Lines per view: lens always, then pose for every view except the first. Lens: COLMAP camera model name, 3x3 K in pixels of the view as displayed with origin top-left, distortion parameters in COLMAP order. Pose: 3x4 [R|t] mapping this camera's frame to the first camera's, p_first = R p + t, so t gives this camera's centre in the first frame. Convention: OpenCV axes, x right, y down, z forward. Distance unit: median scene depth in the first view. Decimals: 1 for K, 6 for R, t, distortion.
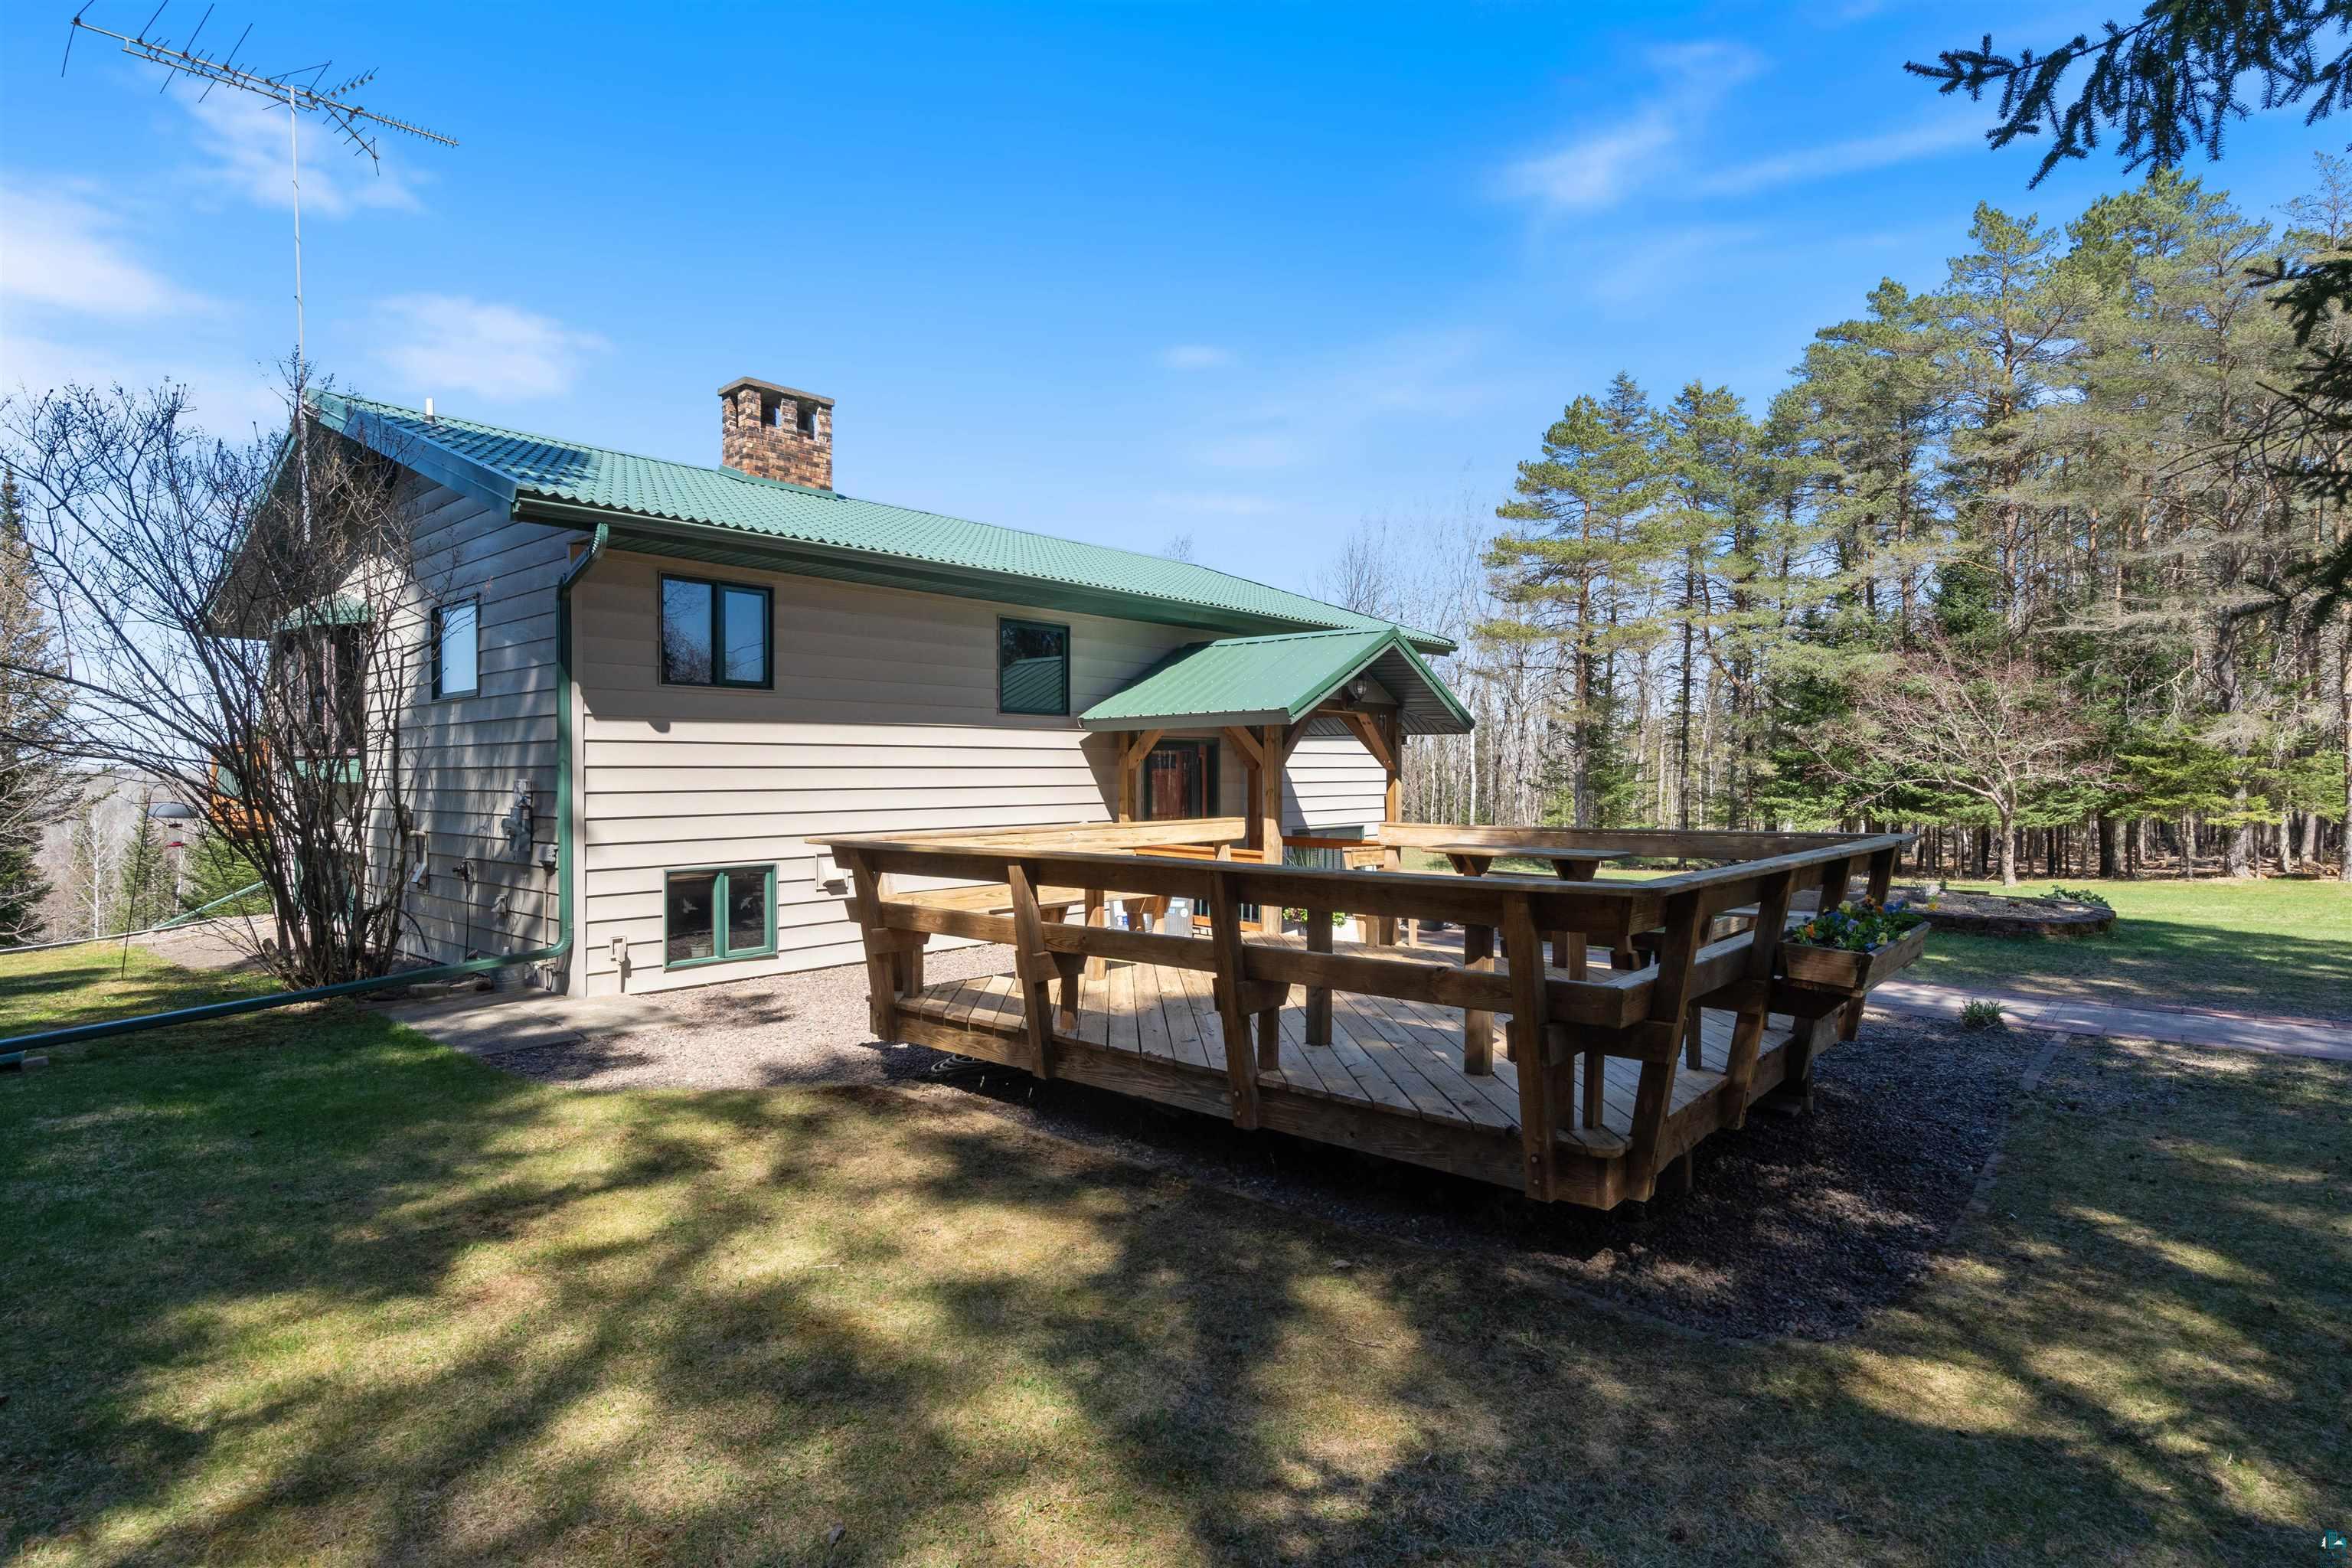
lens RADIAL K [[1207.5, 0, 1174.8], [0, 1207.5, 780.8], [0, 0, 1]] dist [0.000801, 0.000054]
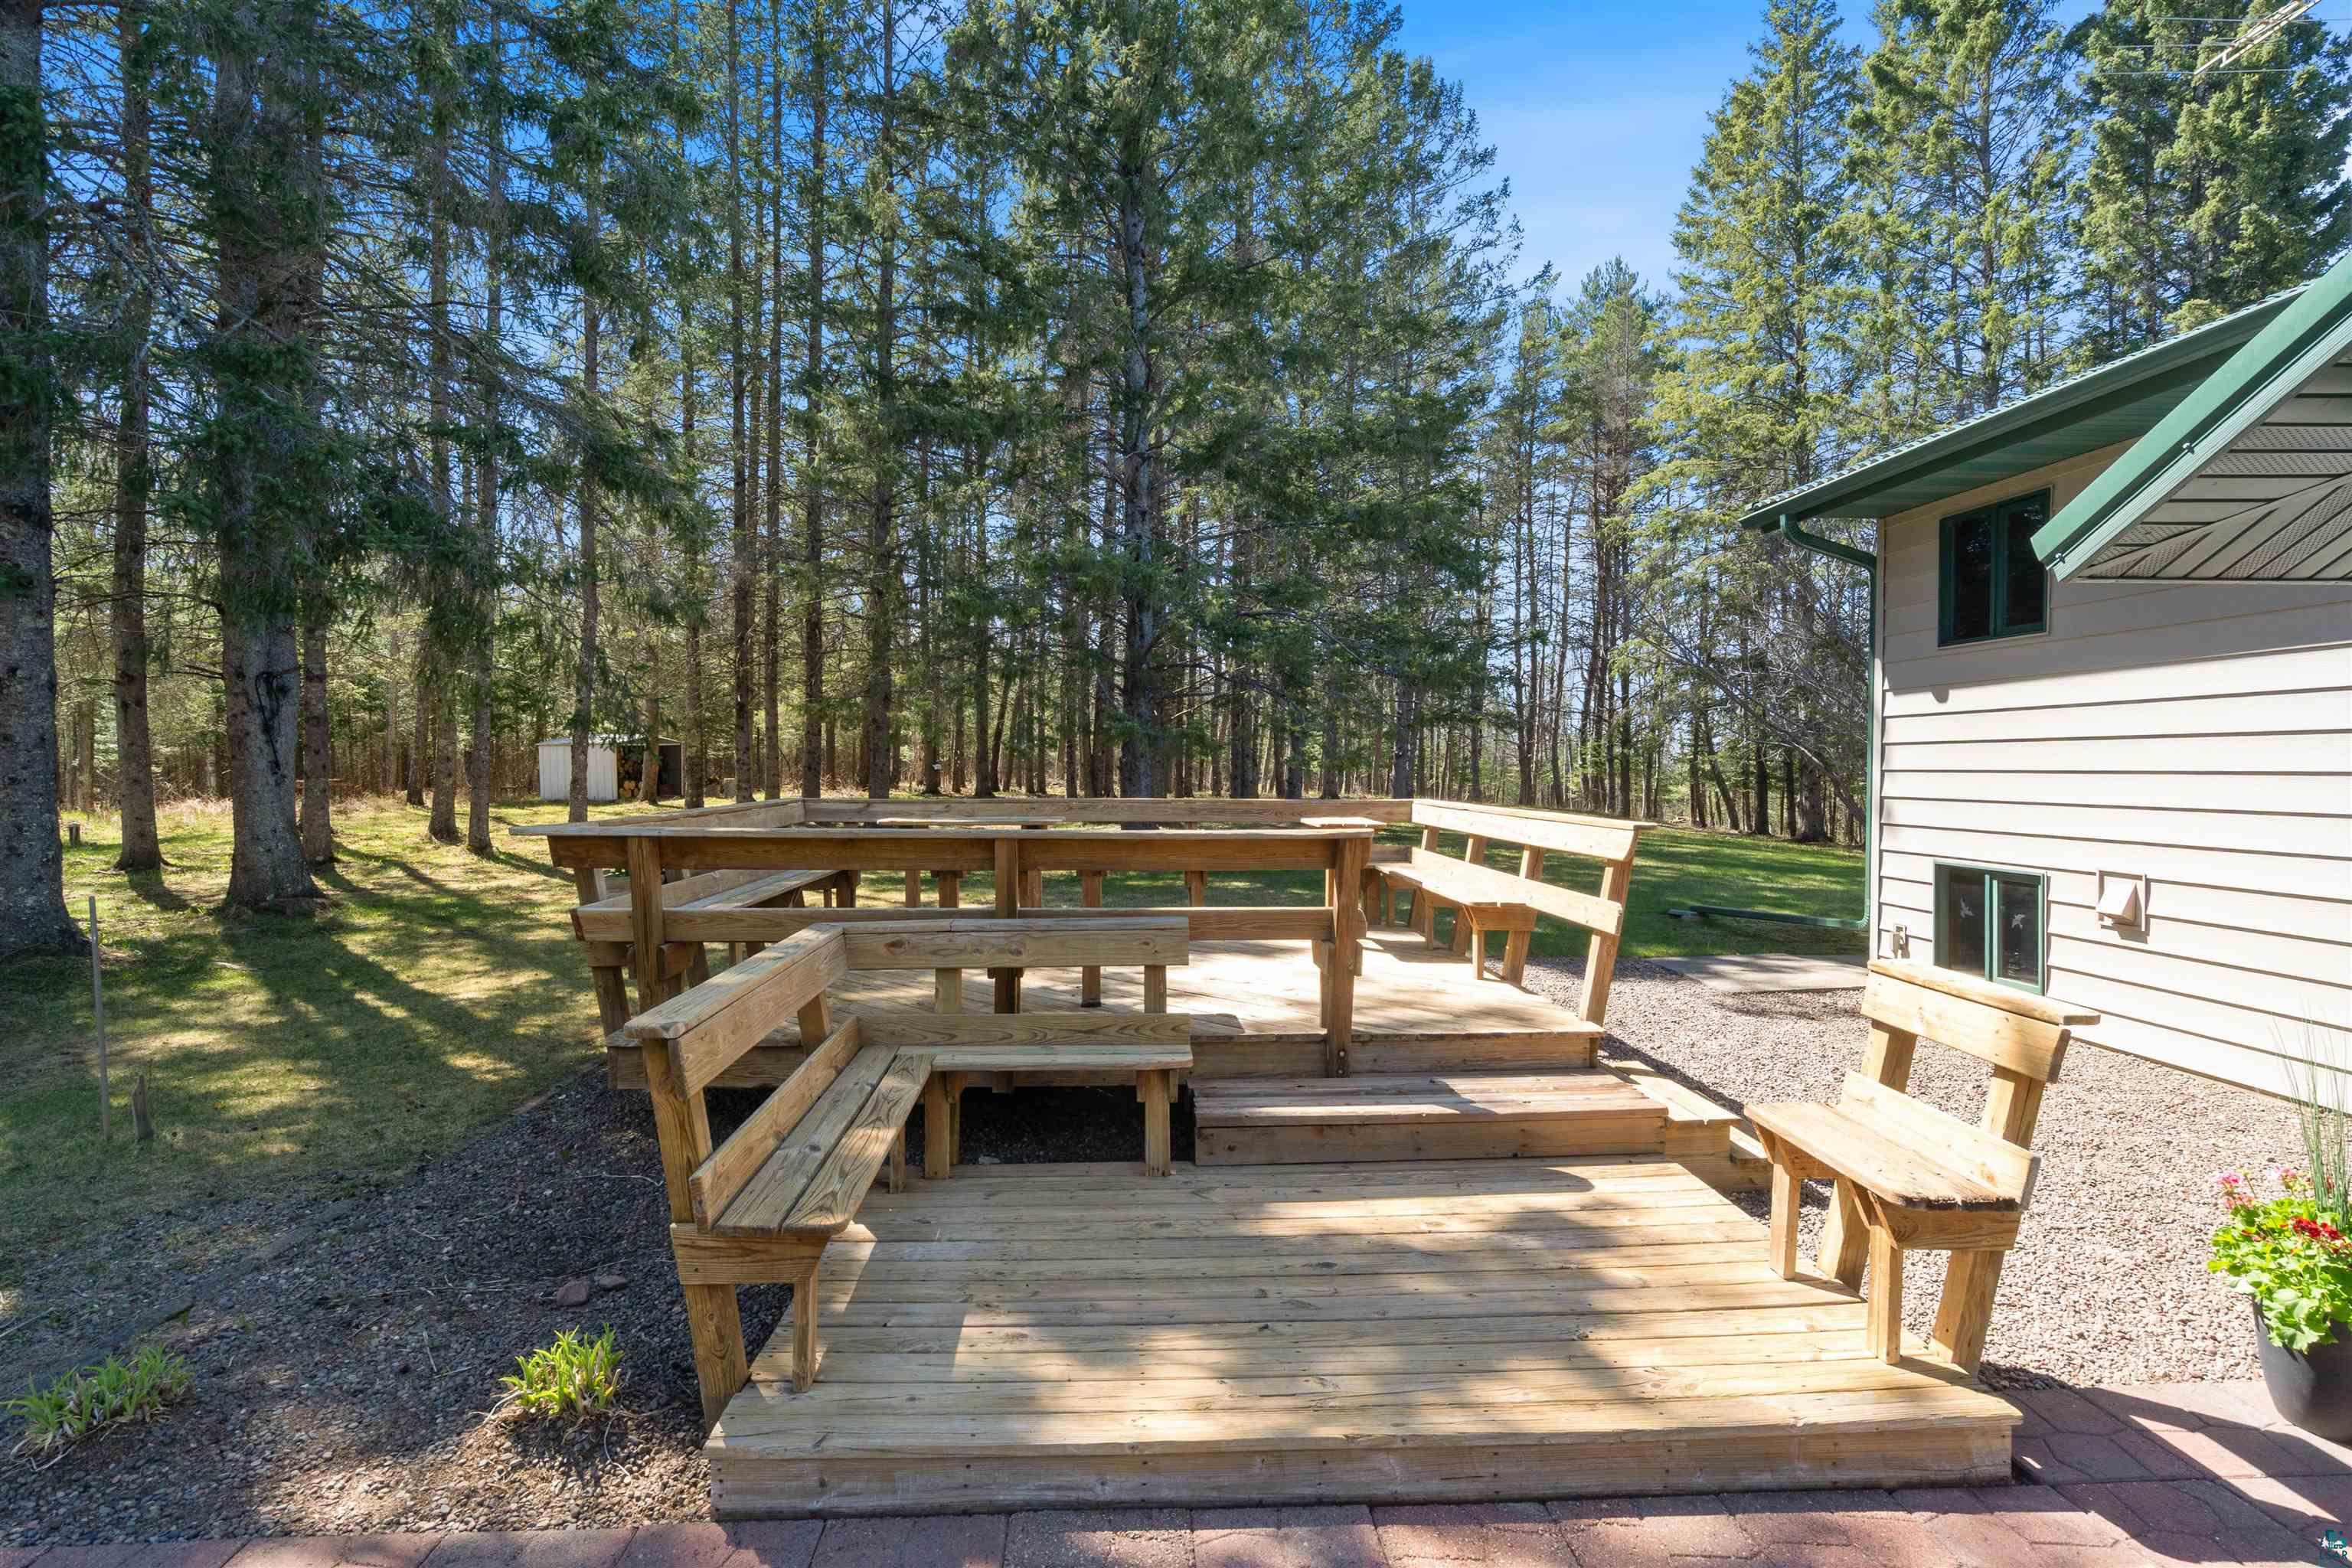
lens RADIAL K [[1207.5, 0, 1174.5], [0, 1207.5, 779.1], [0, 0, 1]] dist [0.000801, 0.000054]
pose [[-0.725405, 0.009330, -0.688259, 0.574566], [-0.003303, 0.999849, 0.017036, 0.001938], [0.688314, 0.014631, -0.725265, 1.252470]]
